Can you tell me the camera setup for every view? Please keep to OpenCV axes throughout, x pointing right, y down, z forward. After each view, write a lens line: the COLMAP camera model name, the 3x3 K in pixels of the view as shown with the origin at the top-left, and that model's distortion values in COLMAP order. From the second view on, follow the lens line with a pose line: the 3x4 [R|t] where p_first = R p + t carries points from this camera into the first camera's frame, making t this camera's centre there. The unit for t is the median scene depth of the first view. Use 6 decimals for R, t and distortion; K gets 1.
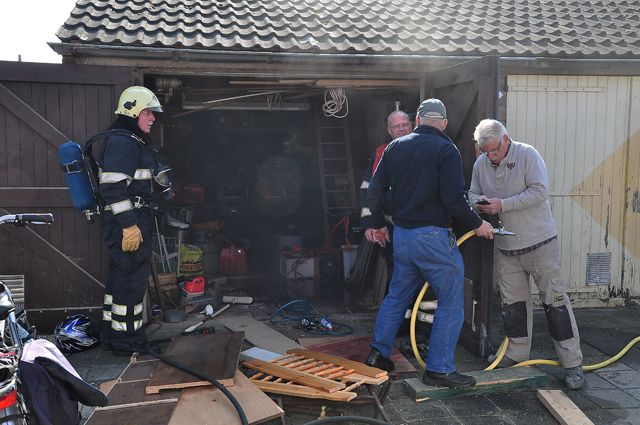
lens RADIAL K [[707.2, 0, 328.9], [0, 707.2, 212.7], [0, 0, 1]] dist [-0.014700, 0.216075]
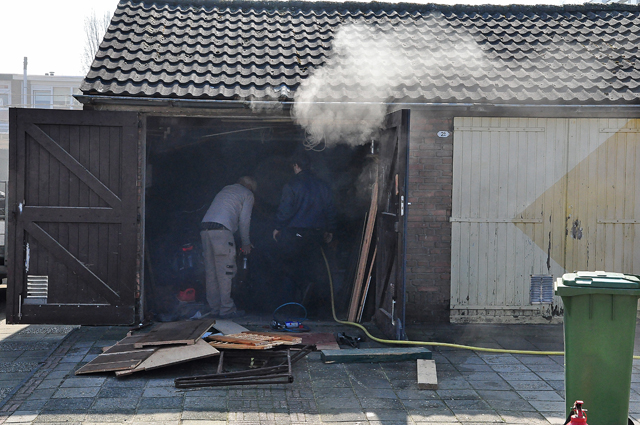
lens RADIAL K [[1009.2, 0, 320.0], [0, 1009.2, 212.5], [0, 0, 1]] dist [0.134517, 0.081012]
pose [[0.993049, 0.015353, -0.116699, 0.222794], [-0.021584, 0.998397, -0.052323, 0.050973], [0.115708, 0.054478, 0.991788, -0.638264]]
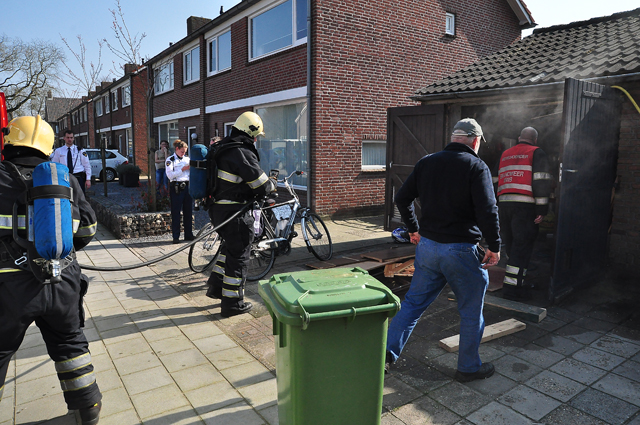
lens RADIAL K [[459.5, 0, 328.5], [0, 459.5, 211.4], [0, 0, 1]] dist [-0.139053, 0.113258]
pose [[0.417535, 0.126444, -0.899820, 0.622144], [-0.079234, 0.991565, 0.102569, -0.017924], [0.905200, 0.028470, 0.424032, 0.186910]]
